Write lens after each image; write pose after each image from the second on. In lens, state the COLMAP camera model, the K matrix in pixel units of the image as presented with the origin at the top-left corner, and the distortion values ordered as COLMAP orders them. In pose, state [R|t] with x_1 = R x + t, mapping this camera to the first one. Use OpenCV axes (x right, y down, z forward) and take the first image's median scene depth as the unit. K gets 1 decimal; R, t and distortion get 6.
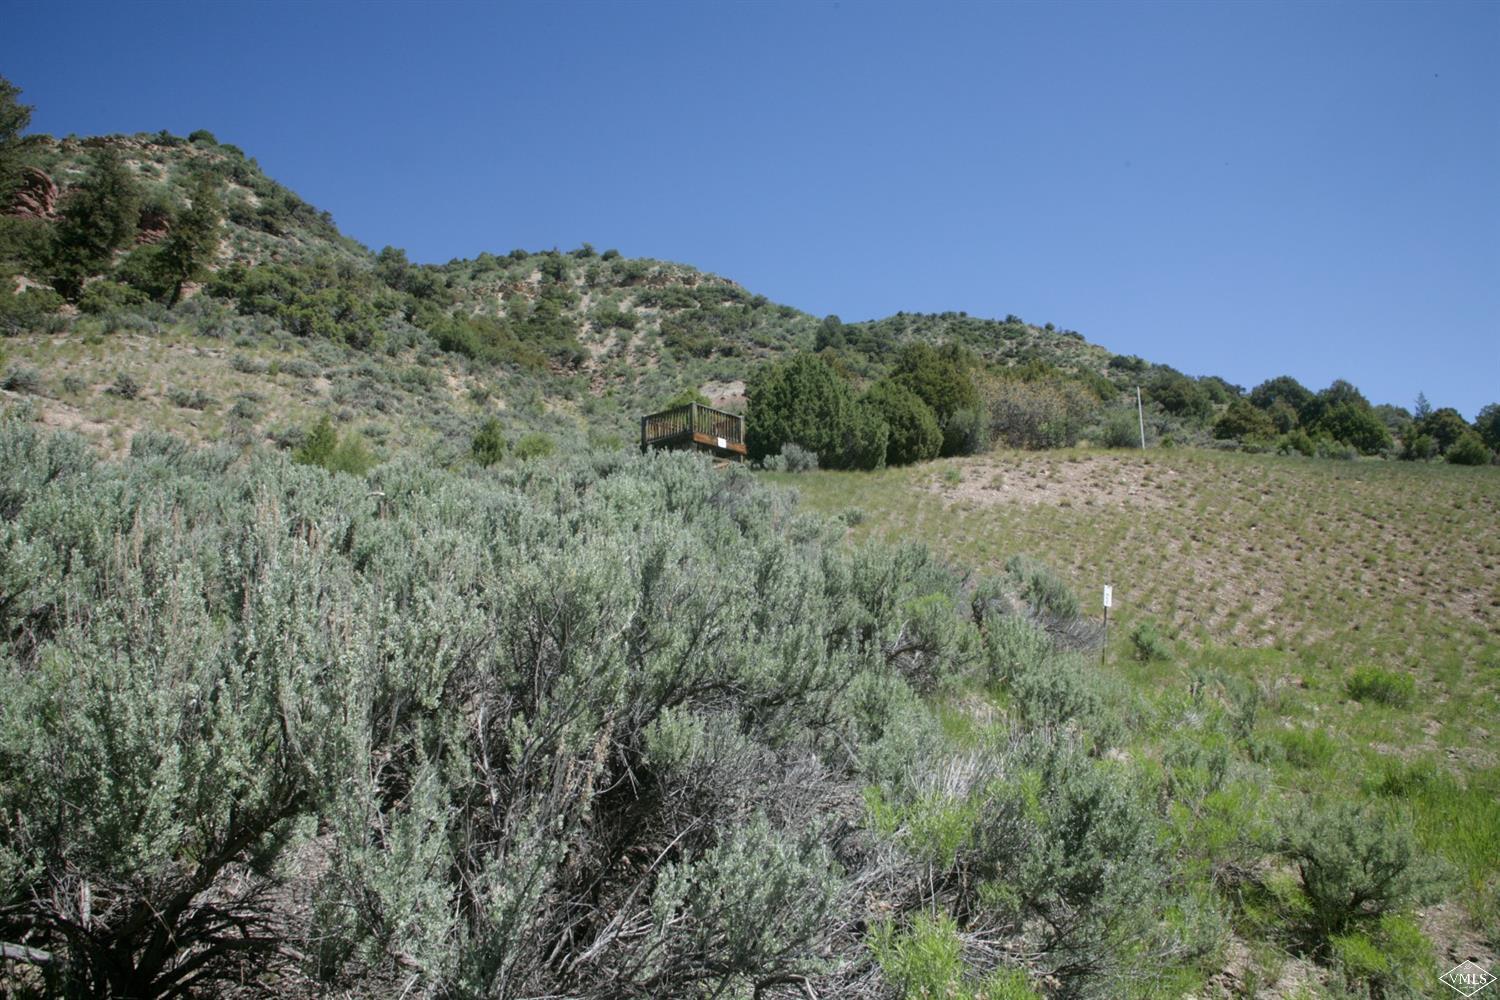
lens RADIAL K [[865.5, 0, 750.0], [0, 865.5, 500.0], [0, 0, 1]] dist [-0.112625, 0.073352]
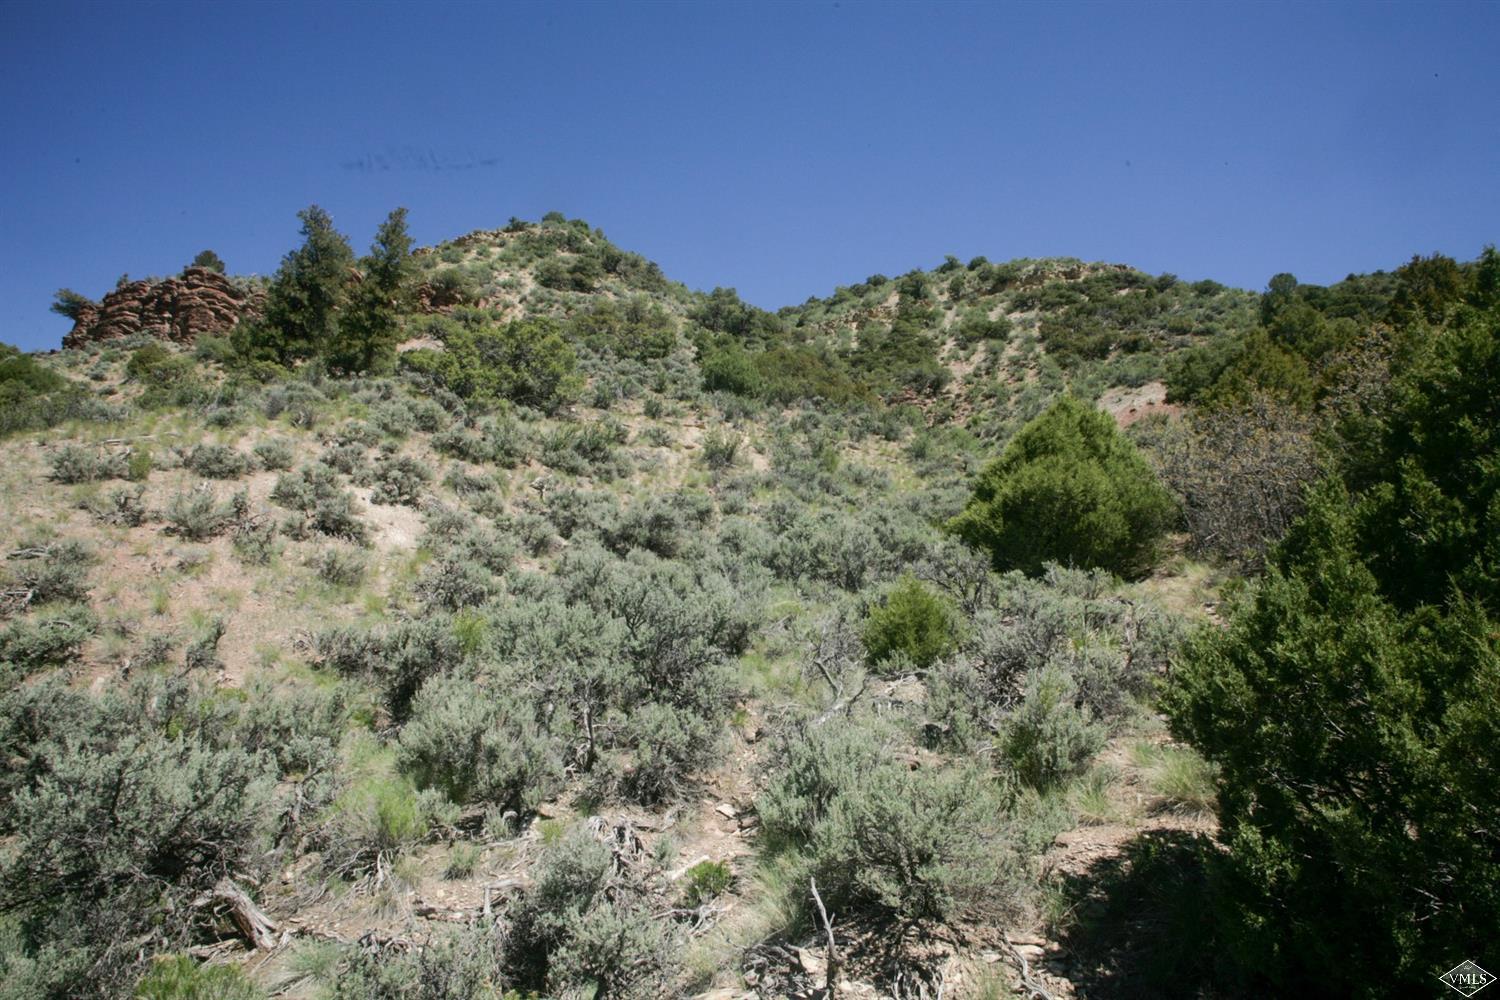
lens RADIAL K [[861.9, 0, 765.2], [0, 861.9, 493.0], [0, 0, 1]] dist [-0.121757, 0.076124]
pose [[0.899033, -0.086901, -0.429172, -0.008424], [0.068191, 0.995937, -0.058816, -0.022725], [0.432540, 0.023612, 0.901306, 0.188076]]
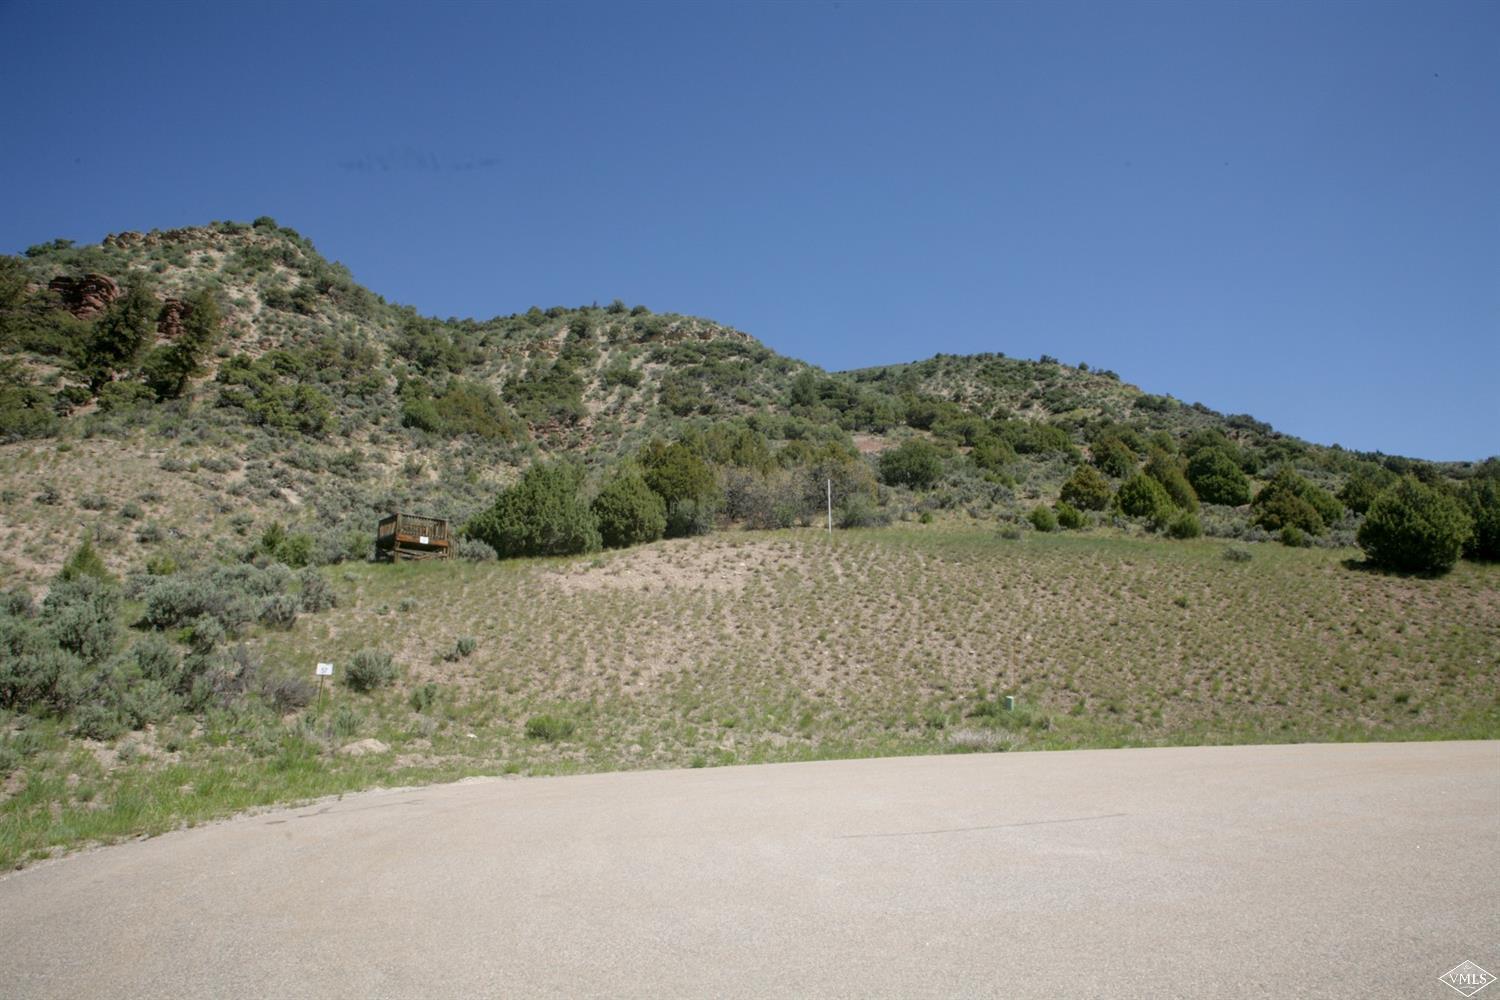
lens RADIAL K [[861.9, 0, 765.2], [0, 861.9, 493.0], [0, 0, 1]] dist [-0.121757, 0.076124]
pose [[0.997029, -0.004360, -0.076899, 0.112271], [0.000773, 0.998913, -0.046615, -0.013937], [0.077019, 0.046417, 0.995949, -0.060142]]
